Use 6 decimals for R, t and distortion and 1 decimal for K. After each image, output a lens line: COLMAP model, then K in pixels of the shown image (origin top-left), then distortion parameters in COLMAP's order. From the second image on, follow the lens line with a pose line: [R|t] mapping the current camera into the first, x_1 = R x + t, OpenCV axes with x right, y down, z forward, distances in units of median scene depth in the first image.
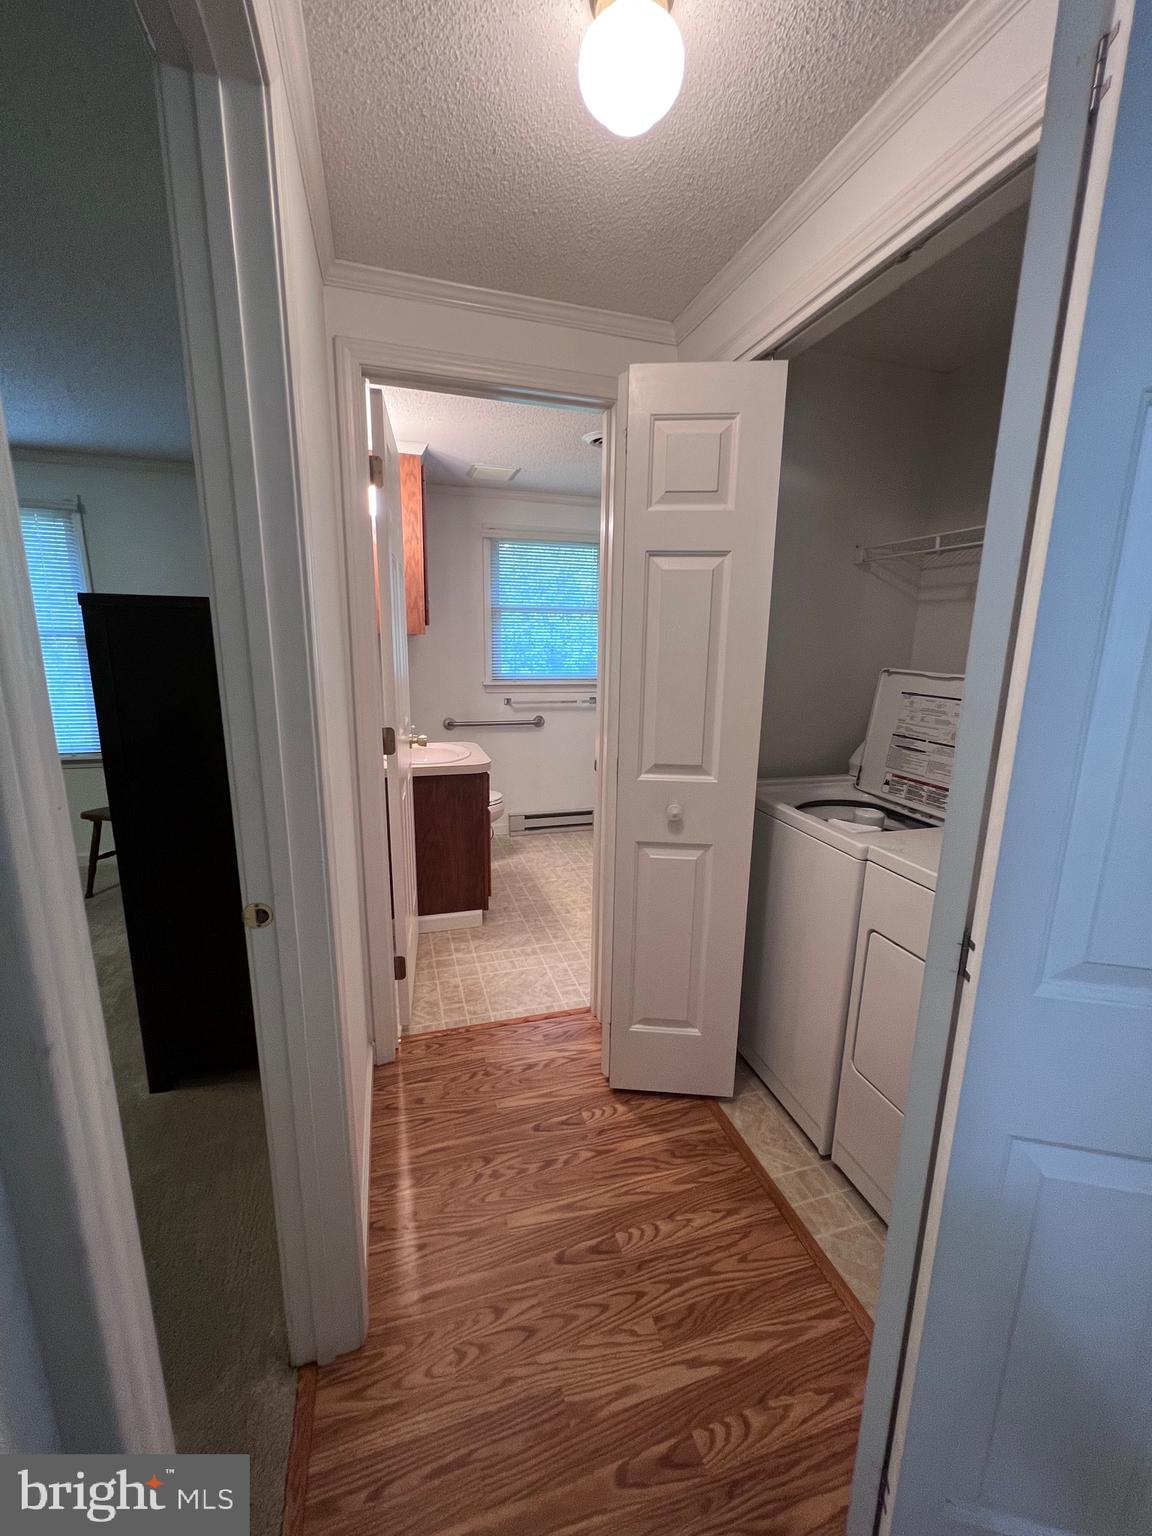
lens RADIAL K [[617.9, 0, 572.5], [0, 617.9, 764.6], [0, 0, 1]] dist [0.000677, 0.000933]
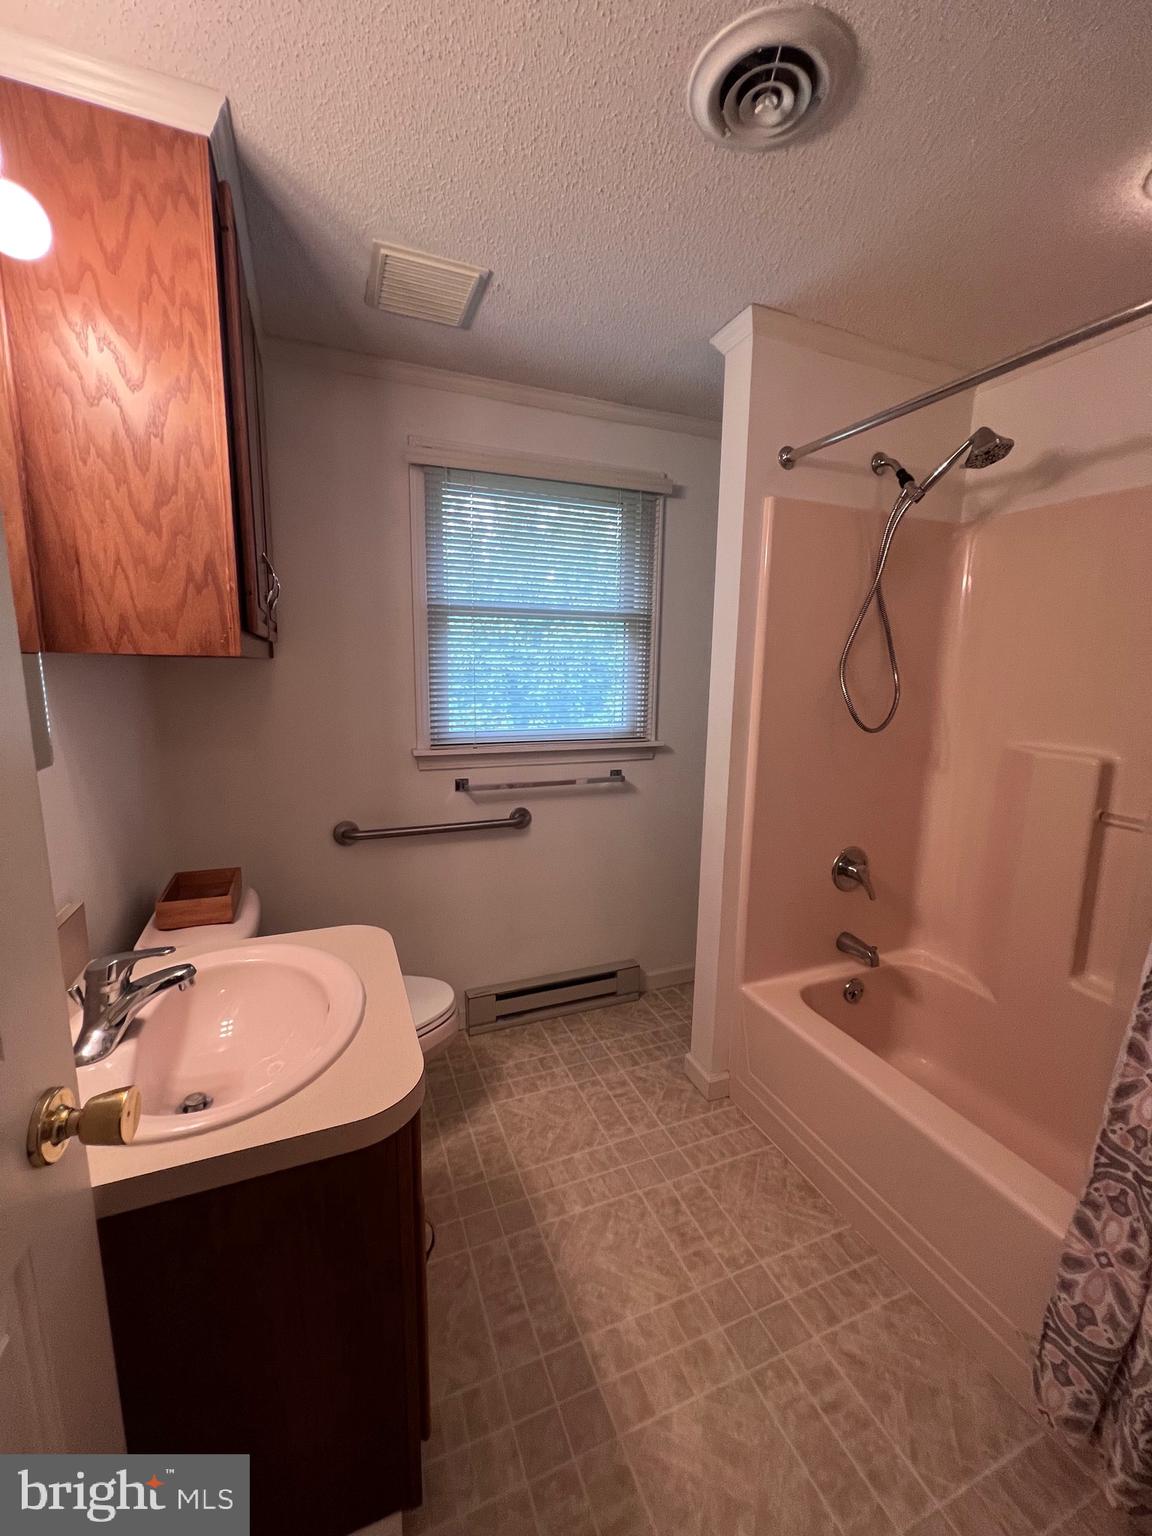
lens RADIAL K [[617.9, 0, 579.6], [0, 617.9, 768.8], [0, 0, 1]] dist [0.000677, 0.000933]
pose [[0.994989, -0.016250, 0.098658, -0.058435], [0.019949, 0.999130, -0.036622, -0.097919], [-0.097977, 0.038407, 0.994447, 0.482016]]
